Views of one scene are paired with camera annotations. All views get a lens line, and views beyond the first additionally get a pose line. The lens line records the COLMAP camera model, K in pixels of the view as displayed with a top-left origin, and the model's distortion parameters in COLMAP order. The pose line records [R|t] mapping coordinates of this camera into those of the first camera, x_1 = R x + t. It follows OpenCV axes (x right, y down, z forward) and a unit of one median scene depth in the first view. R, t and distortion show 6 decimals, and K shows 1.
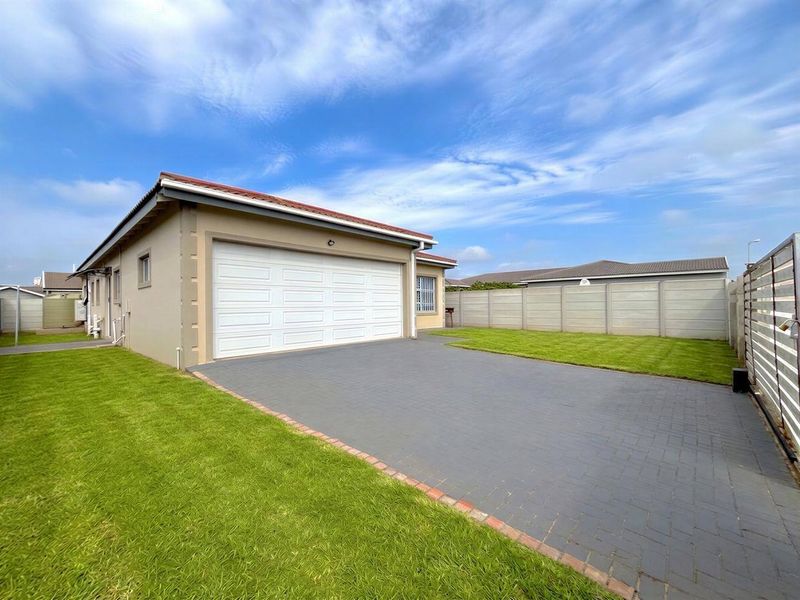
lens RADIAL K [[331.6, 0, 396.4], [0, 331.6, 306.2], [0, 0, 1]] dist [0.006928, -0.000225]
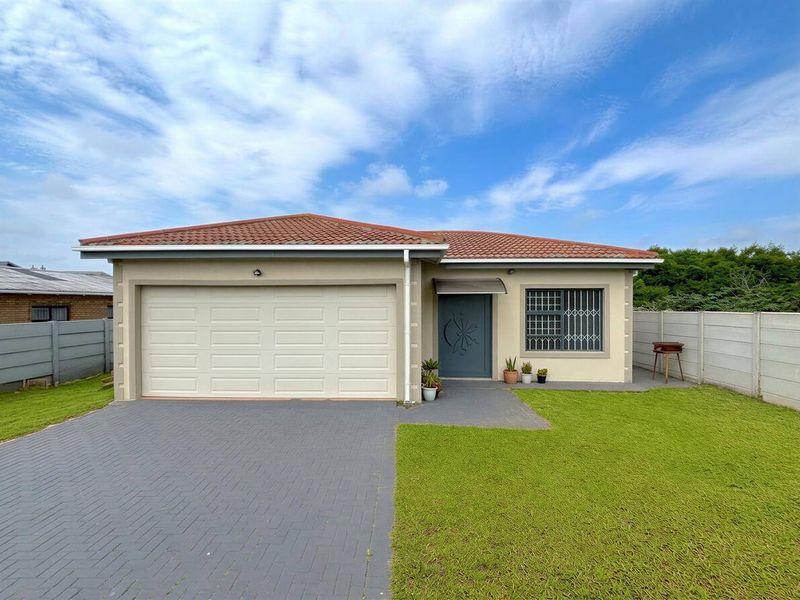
lens RADIAL K [[397.5, 0, 400.0], [0, 397.5, 300.0], [0, 0, 1]] dist [-0.004114, -0.000554]
pose [[0.659271, 0.006755, -0.751875, 0.344522], [-0.007991, 0.999966, 0.001977, -0.059416], [0.751863, 0.004705, 0.659302, 0.285024]]
